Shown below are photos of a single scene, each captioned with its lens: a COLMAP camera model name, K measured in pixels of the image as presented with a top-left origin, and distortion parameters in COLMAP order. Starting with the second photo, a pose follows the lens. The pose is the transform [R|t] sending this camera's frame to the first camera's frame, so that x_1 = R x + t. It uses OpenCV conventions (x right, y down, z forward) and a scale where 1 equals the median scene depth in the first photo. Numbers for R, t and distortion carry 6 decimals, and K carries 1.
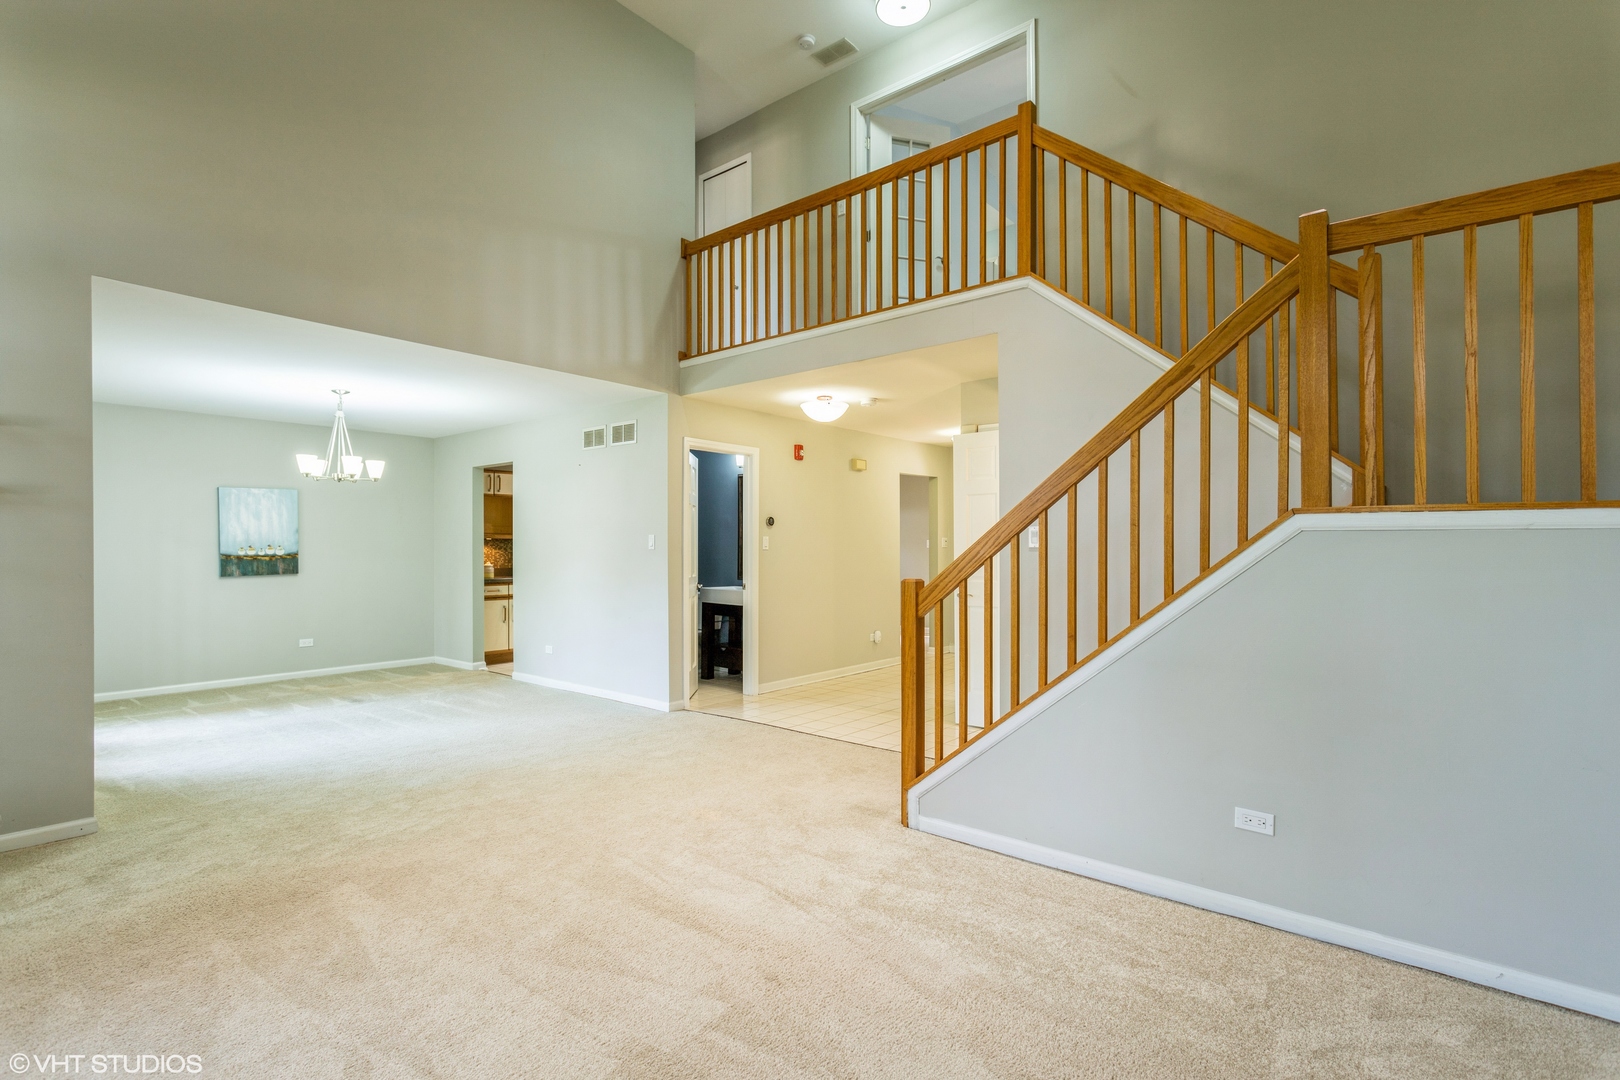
lens RADIAL K [[782.7, 0, 810.1], [0, 782.7, 543.3], [0, 0, 1]] dist [-0.001443, -0.000372]
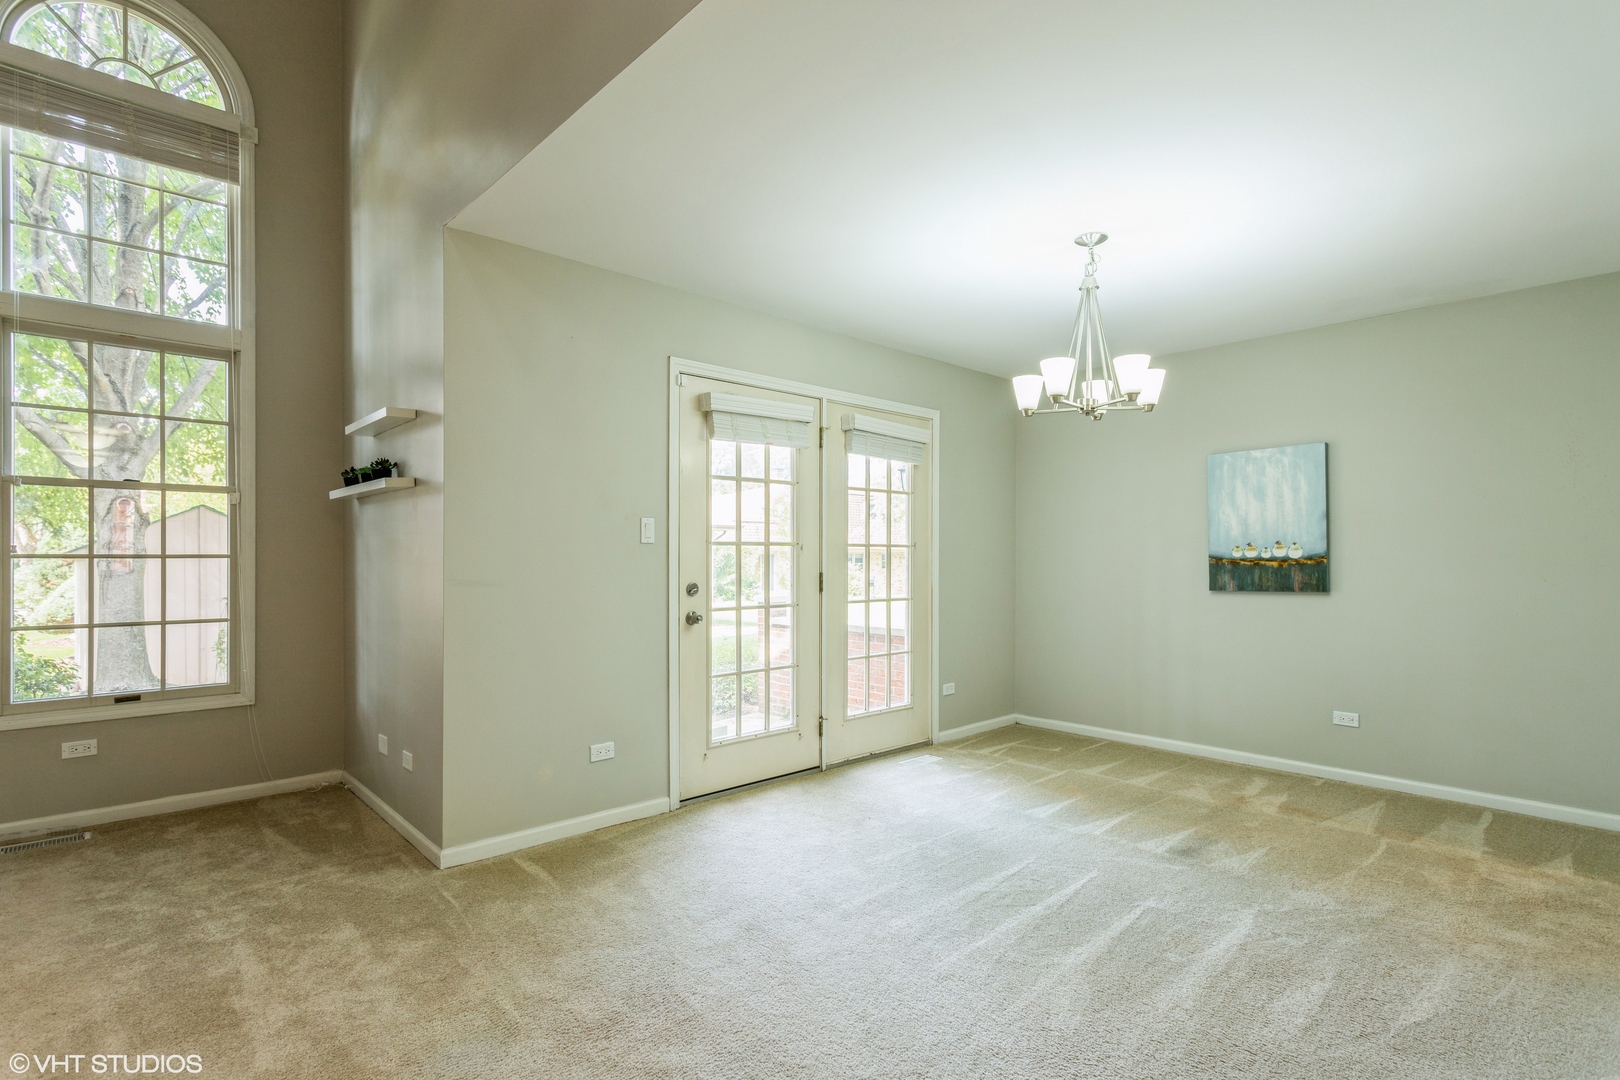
lens RADIAL K [[782.7, 0, 811.0], [0, 782.7, 547.2], [0, 0, 1]] dist [-0.001443, -0.000372]
pose [[-0.121745, -0.004763, -0.992550, -0.055734], [0.006652, 0.999962, -0.005614, 0.007587], [0.992539, -0.007286, -0.121708, 0.725707]]
